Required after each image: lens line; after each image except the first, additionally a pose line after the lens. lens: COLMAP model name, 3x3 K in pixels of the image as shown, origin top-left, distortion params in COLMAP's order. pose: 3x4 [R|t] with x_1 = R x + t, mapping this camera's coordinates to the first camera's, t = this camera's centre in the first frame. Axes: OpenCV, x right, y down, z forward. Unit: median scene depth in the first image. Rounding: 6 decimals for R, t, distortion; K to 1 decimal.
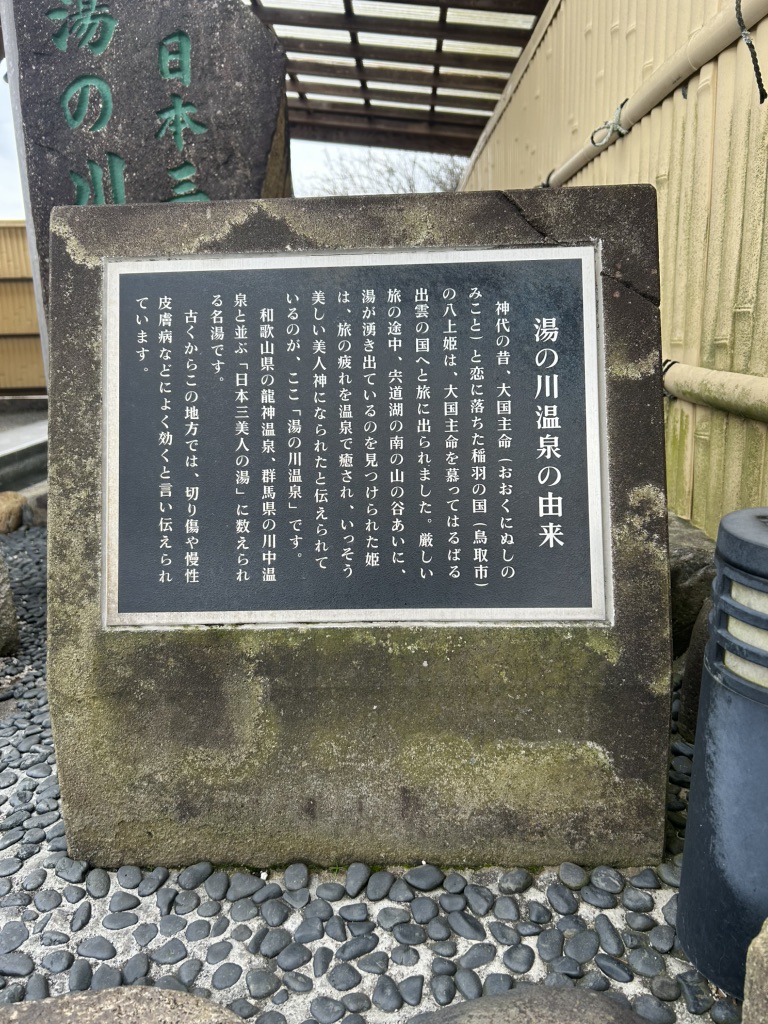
lens RADIAL K [[789.4, 0, 384.0], [0, 789.4, 512.0], [0, 0, 1]] dist [0.091984, -0.127734]
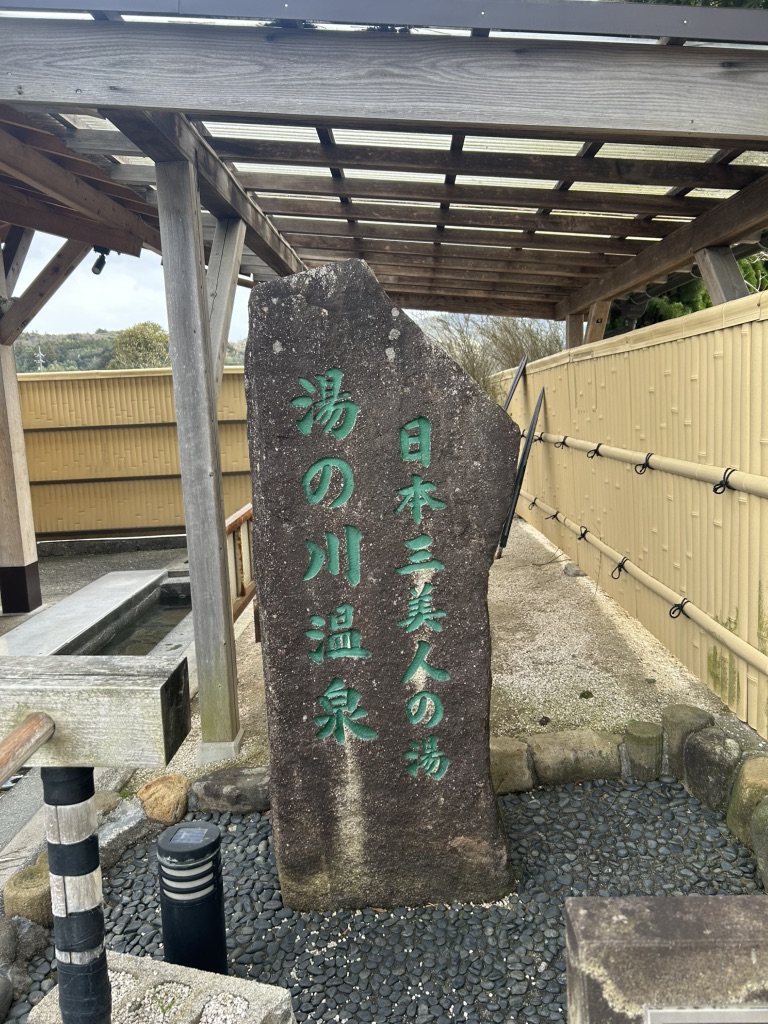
lens RADIAL K [[782.9, 0, 384.0], [0, 782.9, 512.0], [0, 0, 1]] dist [0.086242, -0.117169]
pose [[0.999753, -0.020649, -0.008262, -0.657973], [0.019737, 0.994955, -0.098362, -0.838007], [0.010251, 0.098175, 0.995116, -0.002798]]
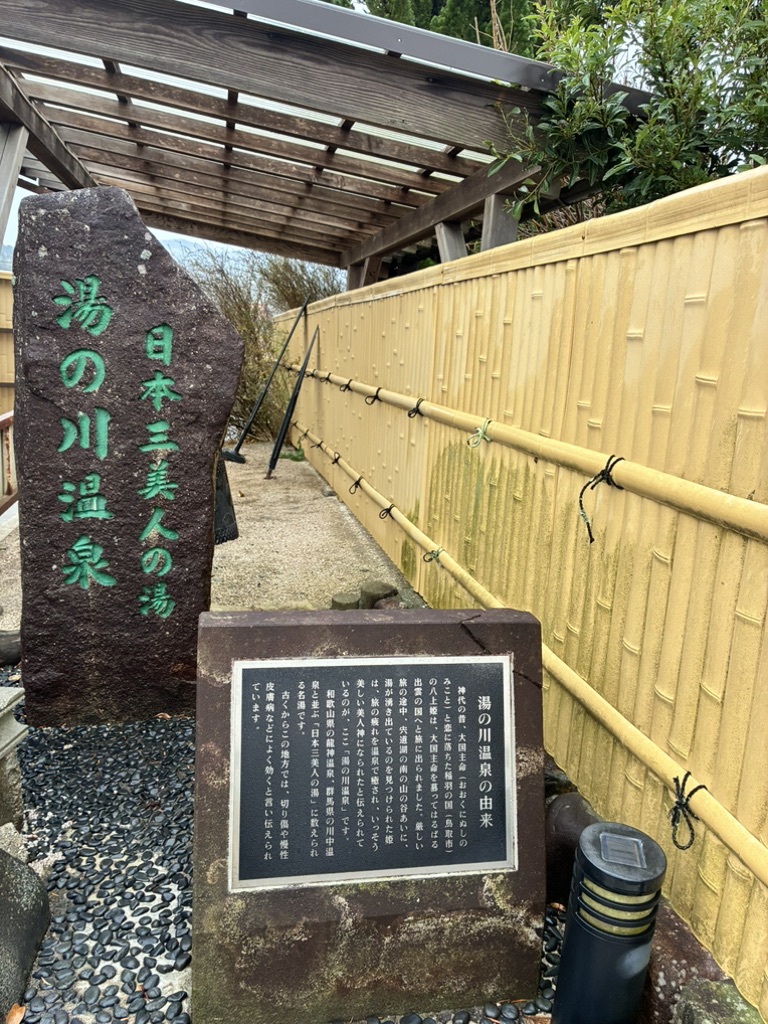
lens RADIAL K [[789.3, 0, 384.7], [0, 789.3, 504.3], [0, 0, 1]] dist [0.022293, -0.003331]
pose [[0.969142, 0.036770, 0.243744, -0.467442], [-0.027732, 0.998798, -0.040409, -0.594295], [-0.244937, 0.032403, 0.968997, -0.699592]]
